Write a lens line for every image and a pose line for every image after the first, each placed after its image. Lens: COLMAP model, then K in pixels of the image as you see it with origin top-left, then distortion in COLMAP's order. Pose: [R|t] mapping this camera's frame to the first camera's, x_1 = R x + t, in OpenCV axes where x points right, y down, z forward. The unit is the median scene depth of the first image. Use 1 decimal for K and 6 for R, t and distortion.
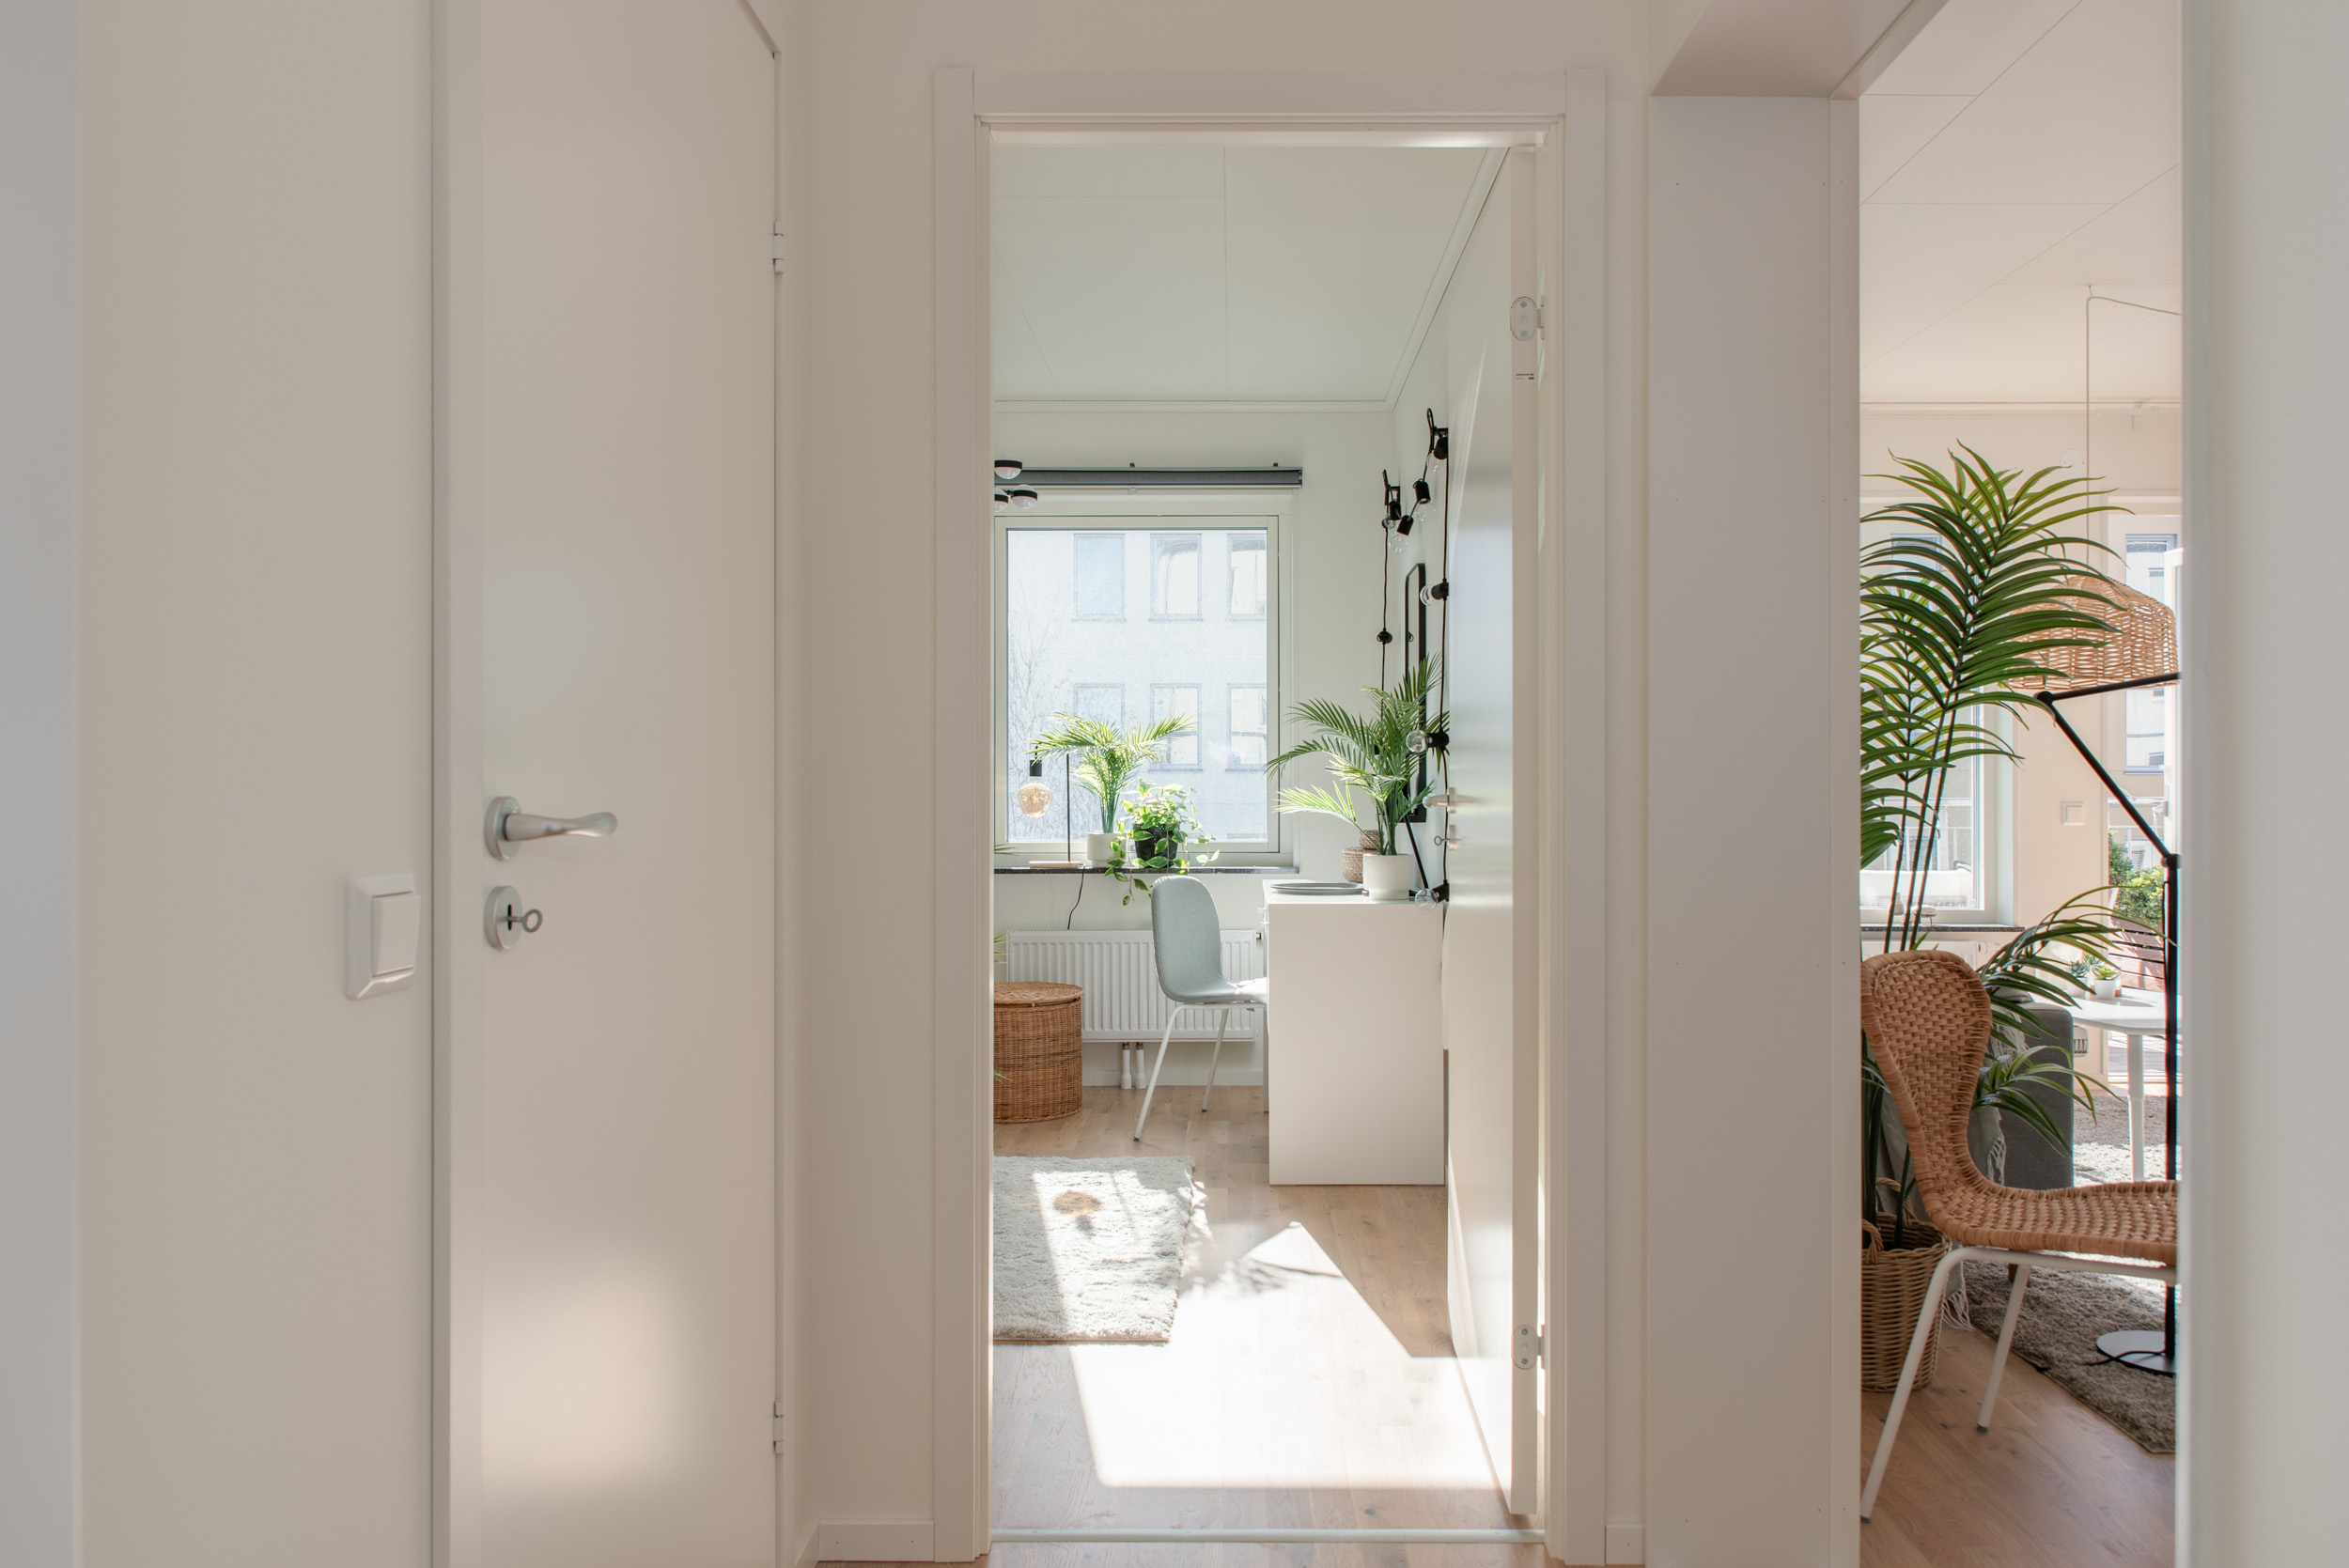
lens RADIAL K [[1683.9, 0, 1174.5], [0, 1683.9, 784.0], [0, 0, 1]] dist [-0.031111, 0.106246]
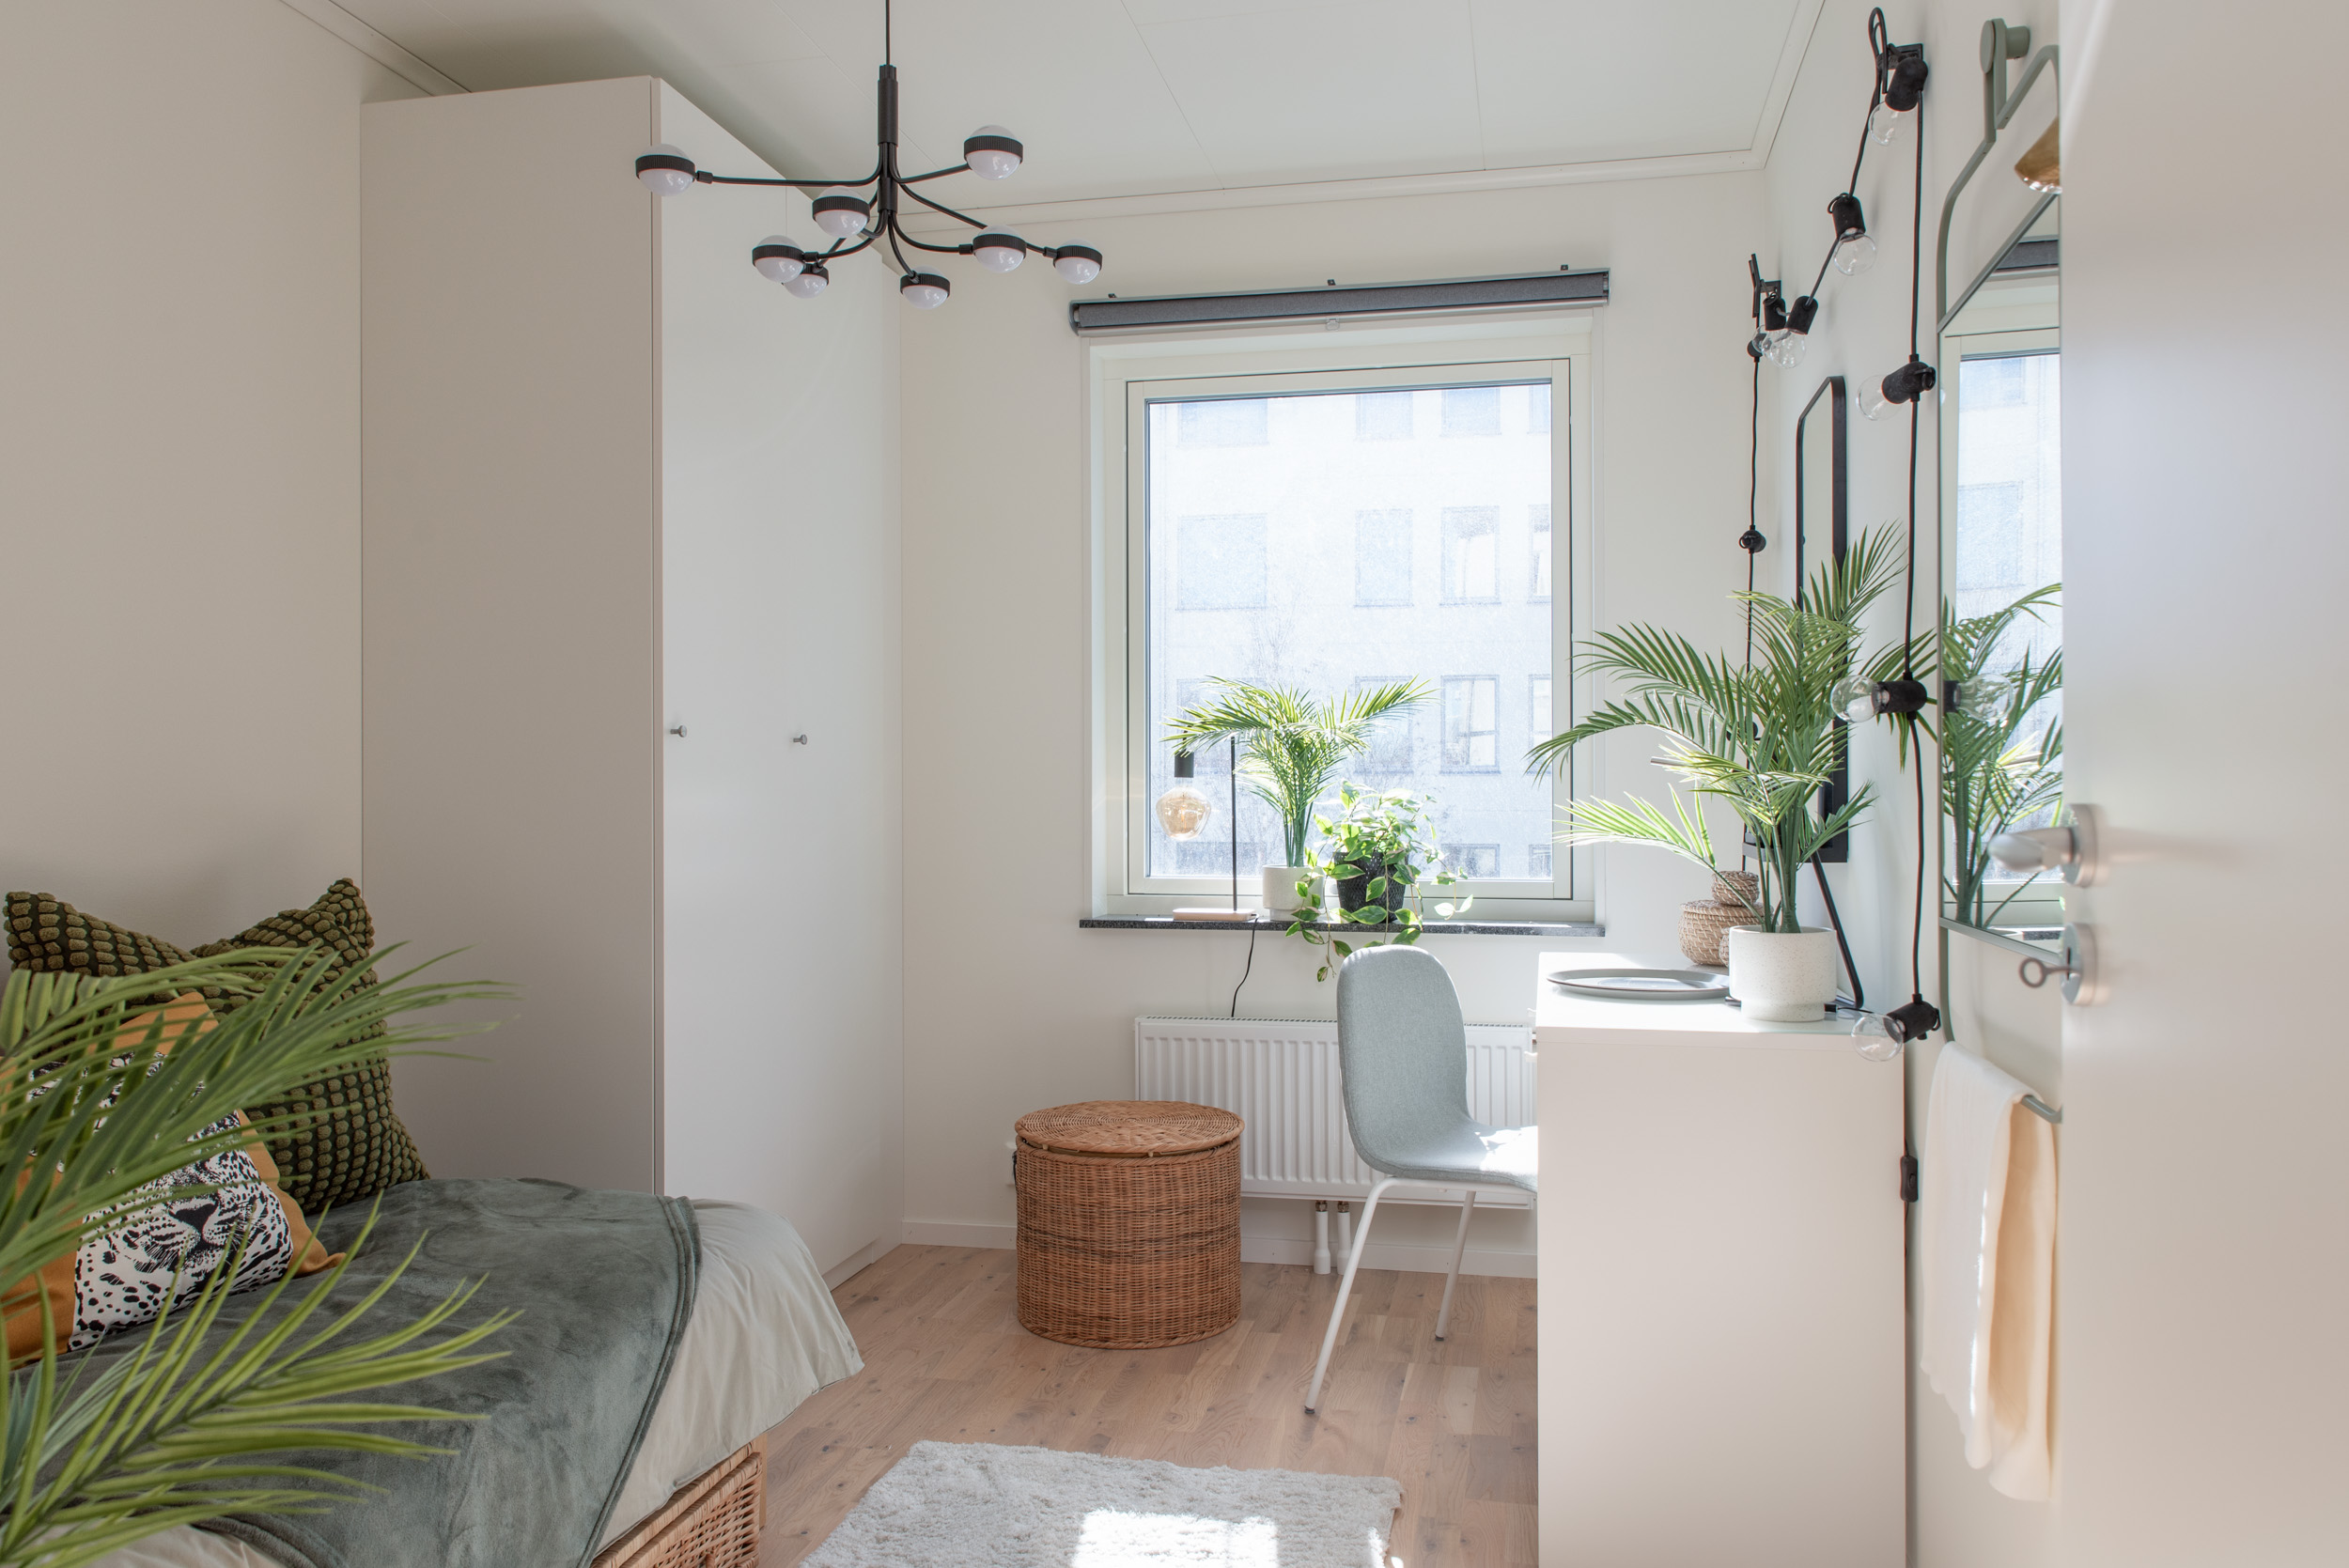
lens RADIAL K [[1683.9, 0, 1174.5], [0, 1683.9, 784.0], [0, 0, 1]] dist [-0.031111, 0.106246]
pose [[0.983458, -0.000566, -0.181135, 0.031323], [0.000195, 0.999998, -0.002068, -0.000598], [0.181136, 0.001999, 0.983456, 0.374384]]
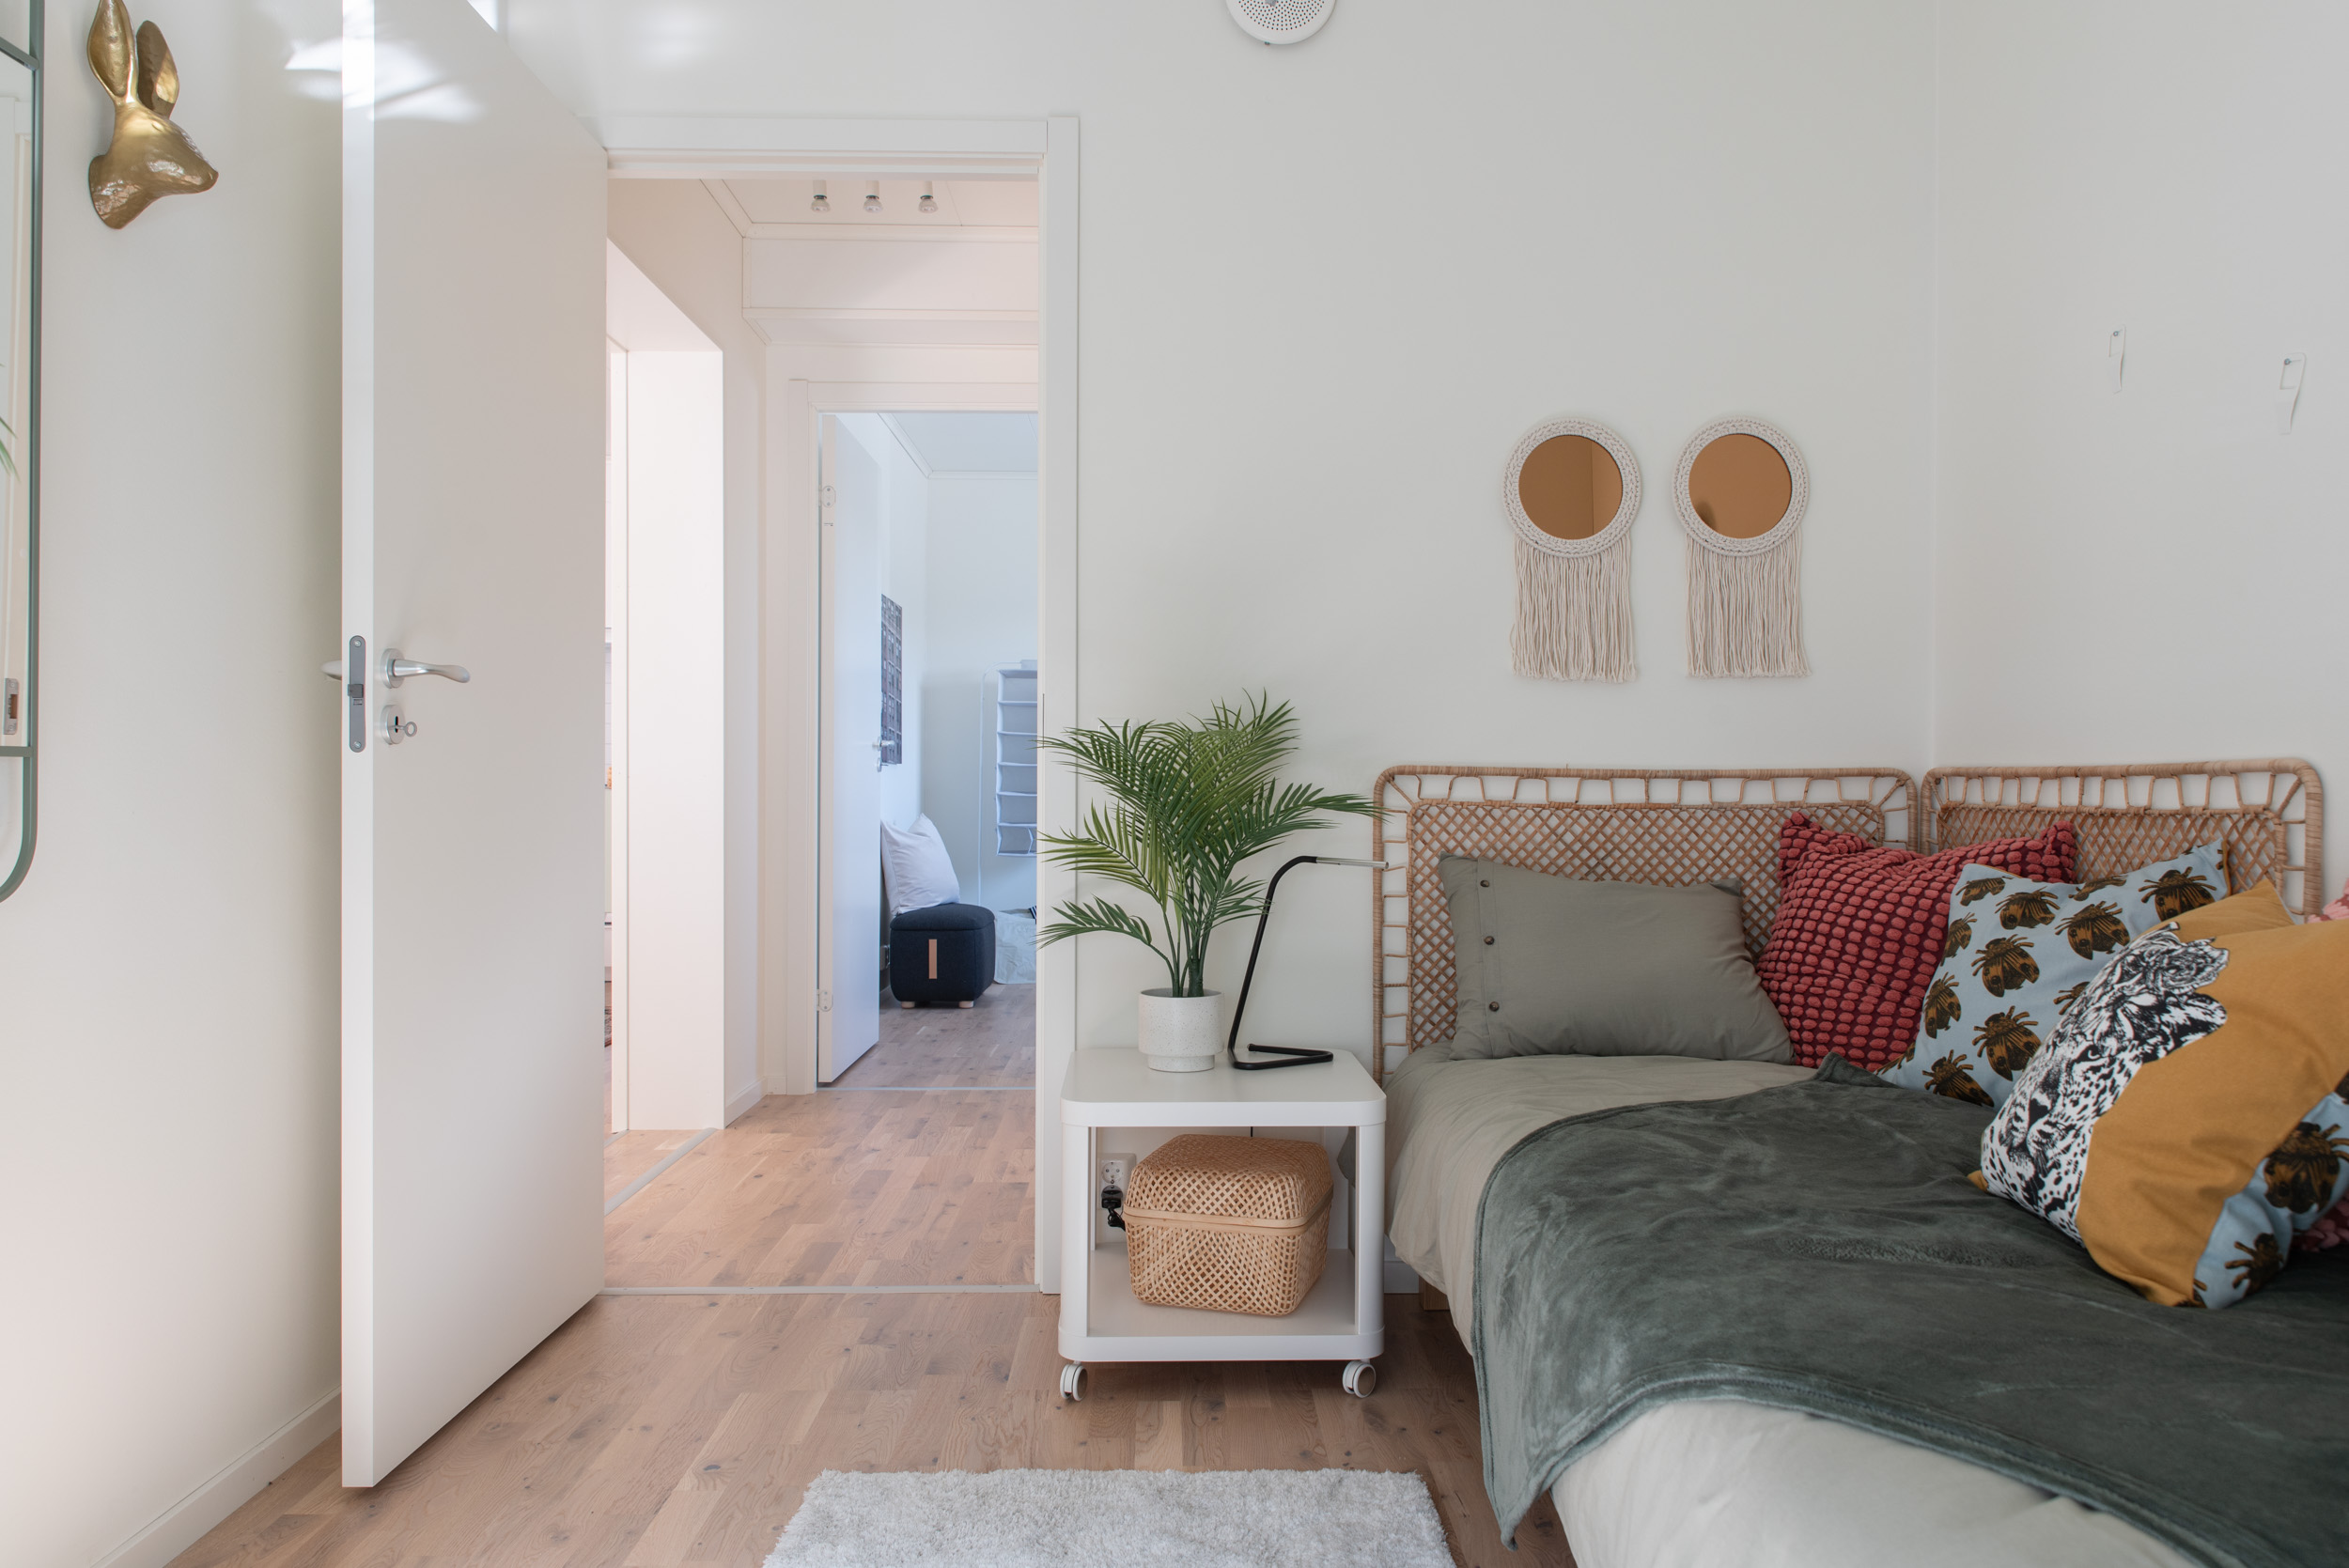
lens RADIAL K [[1683.9, 0, 1174.5], [0, 1683.9, 784.0], [0, 0, 1]] dist [-0.031111, 0.106246]
pose [[-0.998933, -0.000604, -0.046169, -0.051061], [-0.000725, 0.999996, 0.002608, 0.025071], [0.046167, 0.002638, -0.998930, 0.866621]]
